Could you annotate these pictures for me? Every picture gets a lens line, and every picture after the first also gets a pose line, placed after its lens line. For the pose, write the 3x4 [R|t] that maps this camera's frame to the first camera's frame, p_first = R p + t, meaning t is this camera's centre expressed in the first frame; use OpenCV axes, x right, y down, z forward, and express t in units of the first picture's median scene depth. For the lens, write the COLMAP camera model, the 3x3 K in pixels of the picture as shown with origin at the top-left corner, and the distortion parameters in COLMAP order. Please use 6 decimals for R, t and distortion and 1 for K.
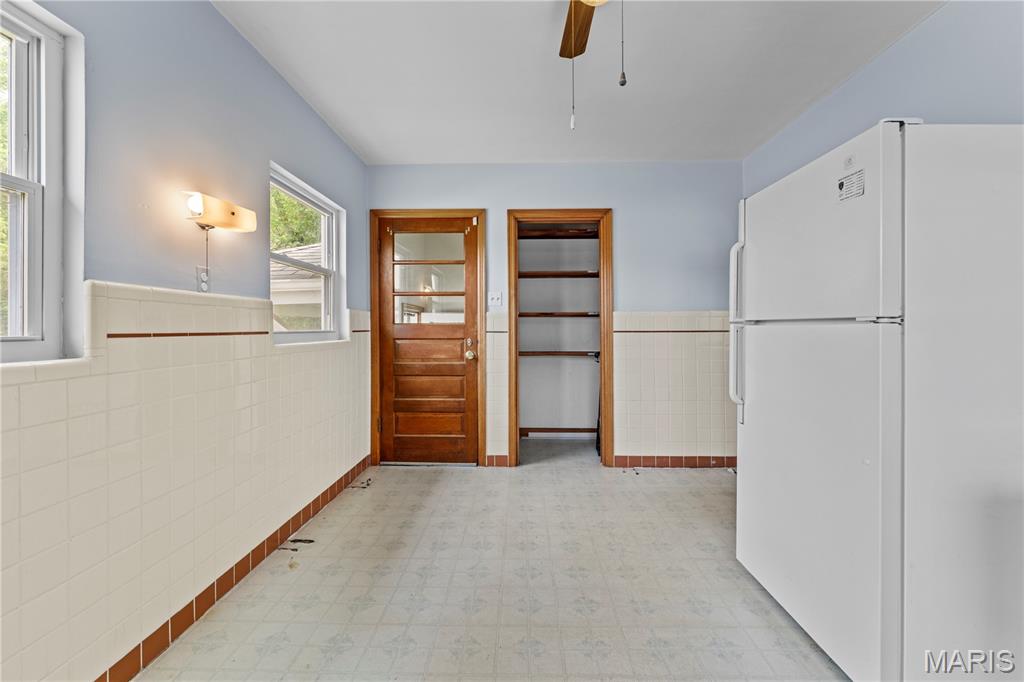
lens RADIAL K [[420.7, 0, 509.1], [0, 420.7, 323.9], [0, 0, 1]] dist [-0.000701, 0.000048]
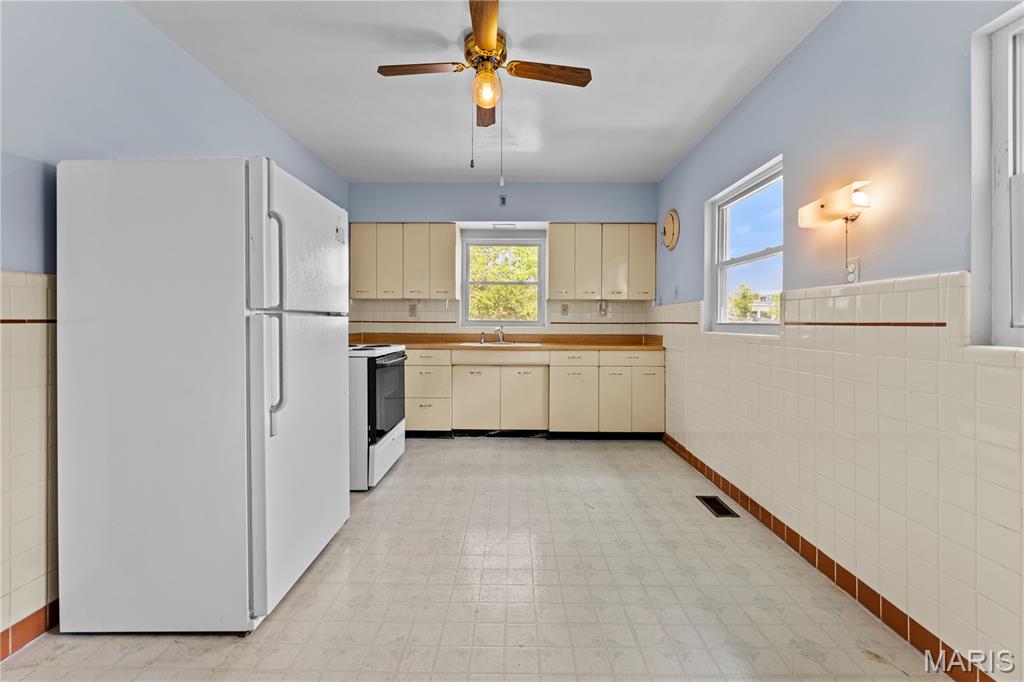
lens RADIAL K [[420.7, 0, 509.1], [0, 420.7, 323.9], [0, 0, 1]] dist [-0.000701, 0.000048]
pose [[-0.999860, 0.002923, -0.016486, 0.122425], [0.002969, 0.999992, -0.002728, 0.024343], [0.016478, -0.002777, -0.999860, 1.995336]]
